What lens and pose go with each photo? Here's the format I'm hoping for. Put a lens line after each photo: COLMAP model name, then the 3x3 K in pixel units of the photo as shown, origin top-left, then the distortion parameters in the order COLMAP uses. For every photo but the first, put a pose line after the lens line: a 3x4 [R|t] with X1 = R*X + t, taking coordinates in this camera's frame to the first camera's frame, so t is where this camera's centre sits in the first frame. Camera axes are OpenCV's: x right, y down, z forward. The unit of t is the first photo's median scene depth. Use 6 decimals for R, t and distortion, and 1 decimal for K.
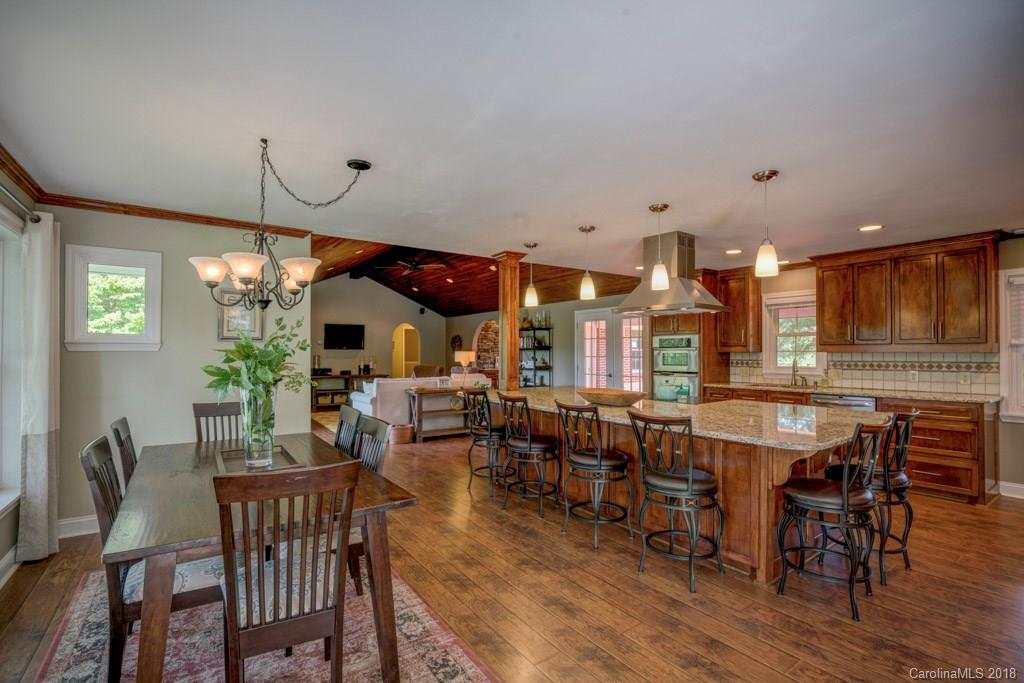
lens RADIAL K [[468.2, 0, 506.8], [0, 468.2, 344.5], [0, 0, 1]] dist [-0.003943, -0.000204]
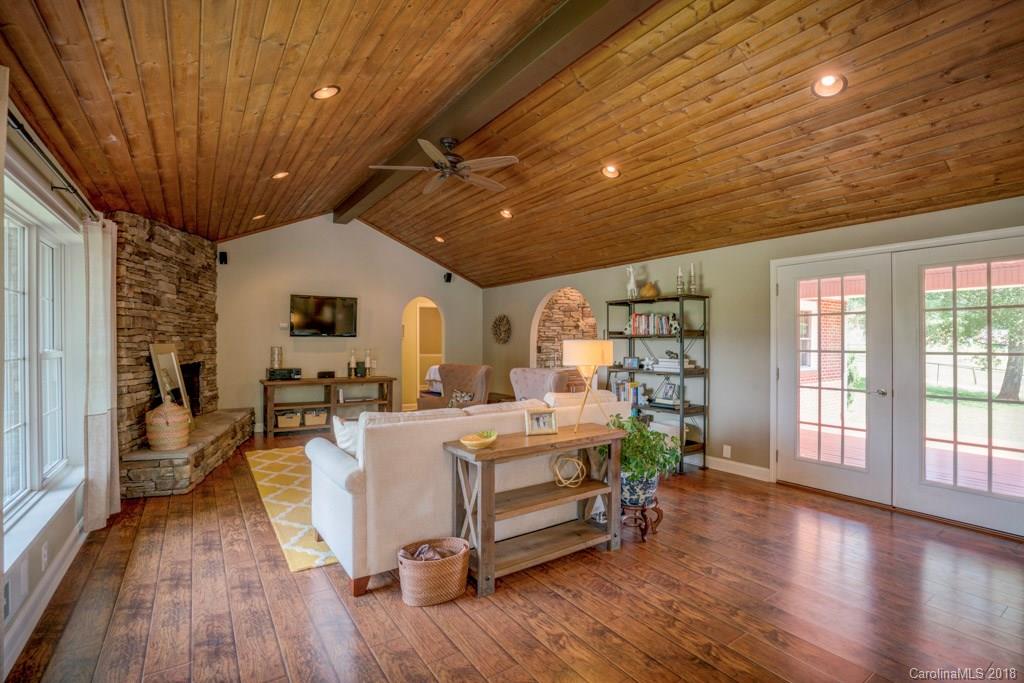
lens RADIAL K [[468.2, 0, 517.3], [0, 468.2, 342.3], [0, 0, 1]] dist [-0.003943, -0.000204]
pose [[0.999955, 0.002134, 0.009241, -0.110557], [-0.002305, 0.999824, 0.018607, 0.006292], [-0.009199, -0.018627, 0.999784, 0.427711]]
